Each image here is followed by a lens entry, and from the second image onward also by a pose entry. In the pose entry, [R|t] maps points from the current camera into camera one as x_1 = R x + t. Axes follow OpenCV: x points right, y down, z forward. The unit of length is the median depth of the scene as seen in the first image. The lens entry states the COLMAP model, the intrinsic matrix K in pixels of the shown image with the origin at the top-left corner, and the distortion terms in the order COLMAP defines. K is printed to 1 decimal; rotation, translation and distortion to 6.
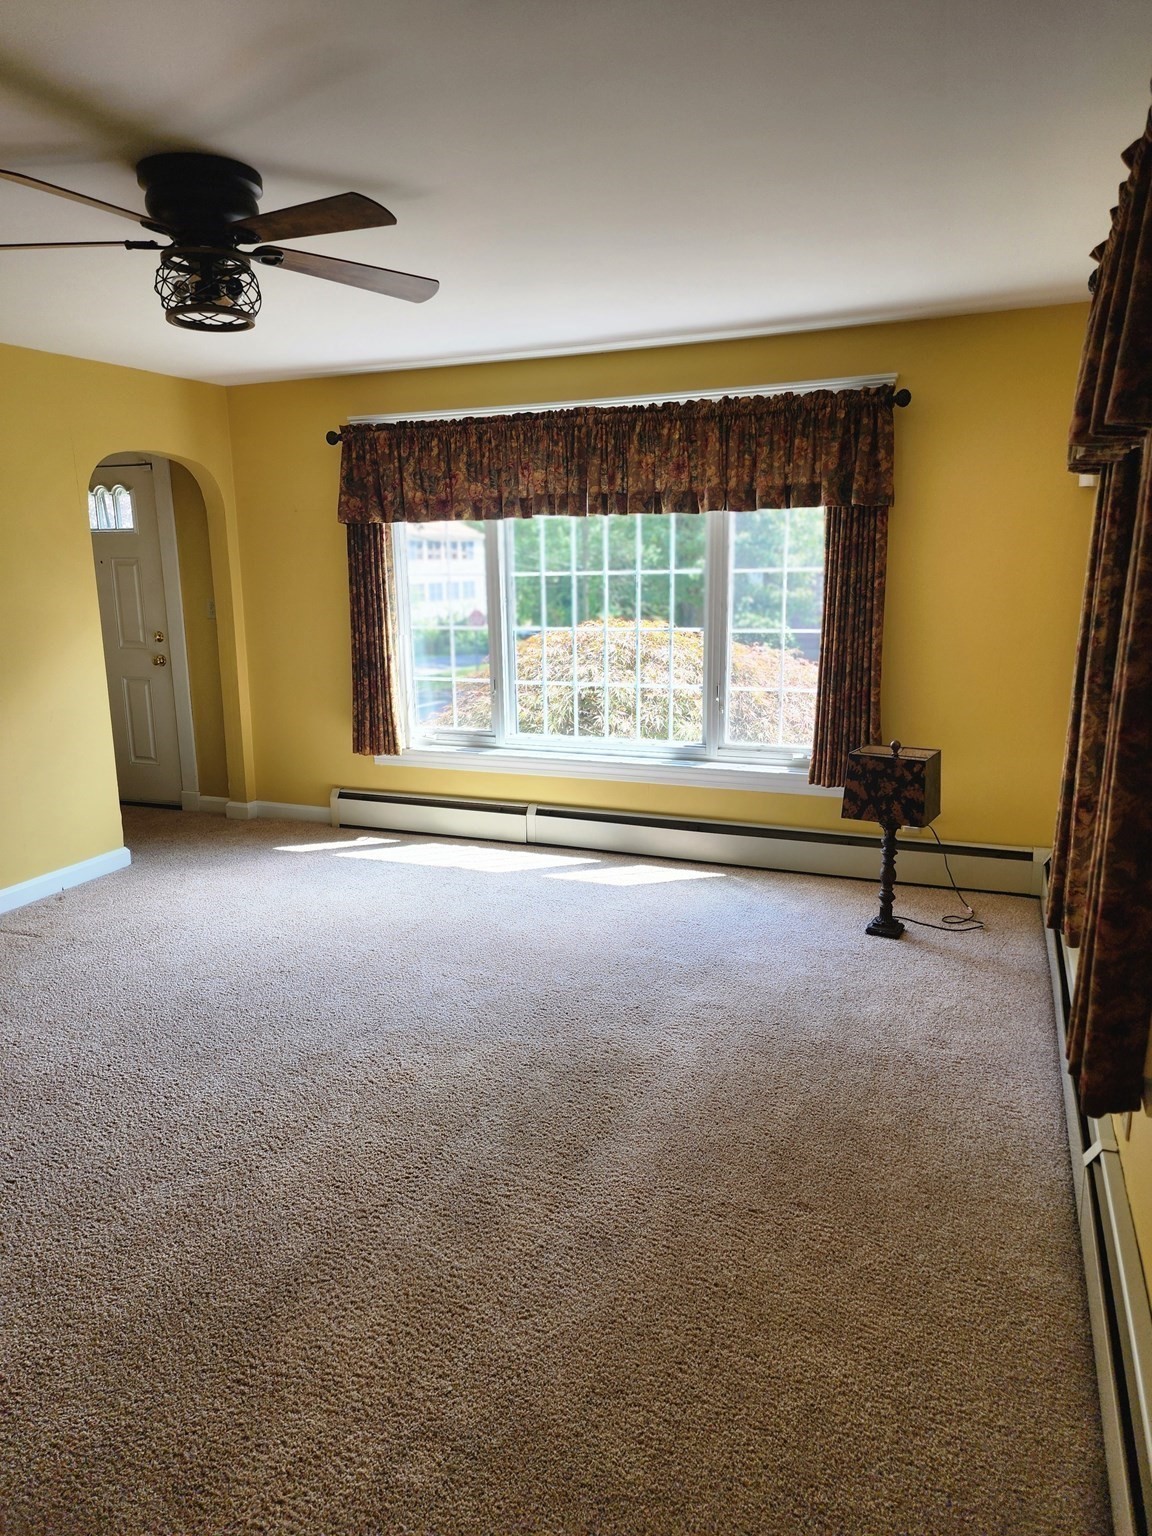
lens RADIAL K [[1036.7, 0, 572.4], [0, 1036.7, 767.5], [0, 0, 1]] dist [0.036411, -0.015189]
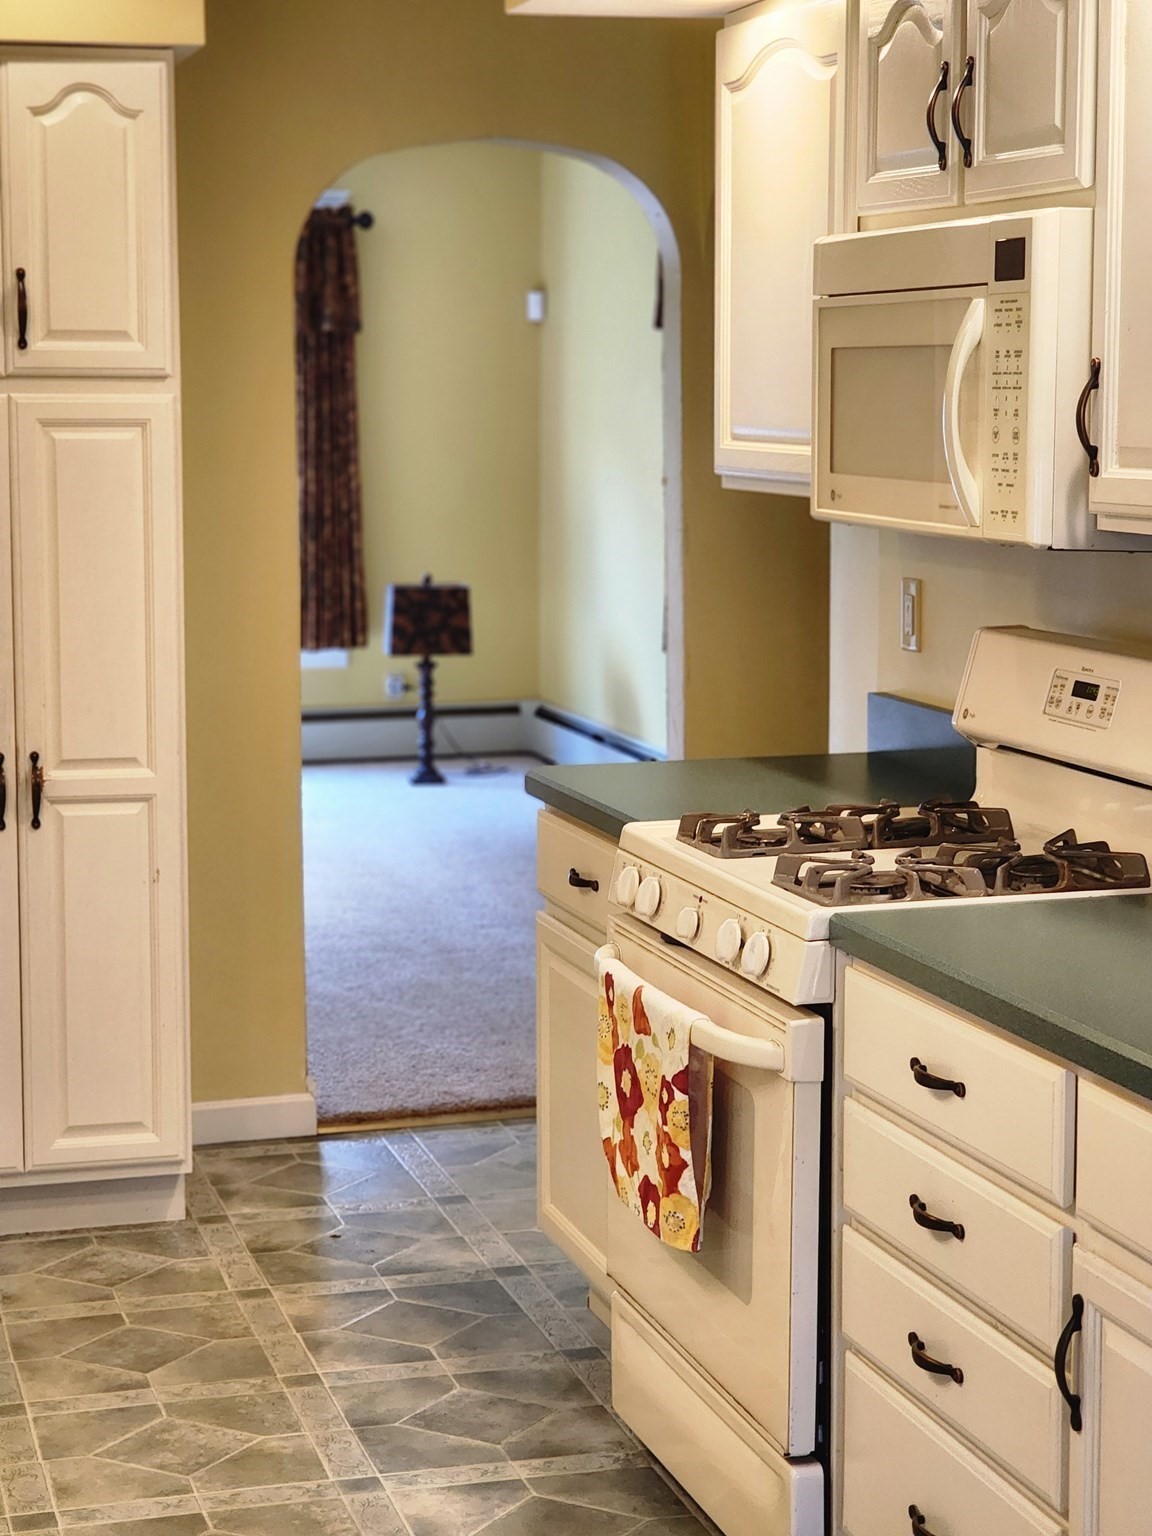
lens RADIAL K [[2984.9, 0, 575.0], [0, 2984.9, 767.5], [0, 0, 1]] dist [0.089442, 0.000000]
pose [[0.782076, -0.074207, 0.618750, -1.218341], [0.124392, 0.991493, -0.038316, 0.256133], [-0.610643, 0.106933, 0.784653, -1.155415]]
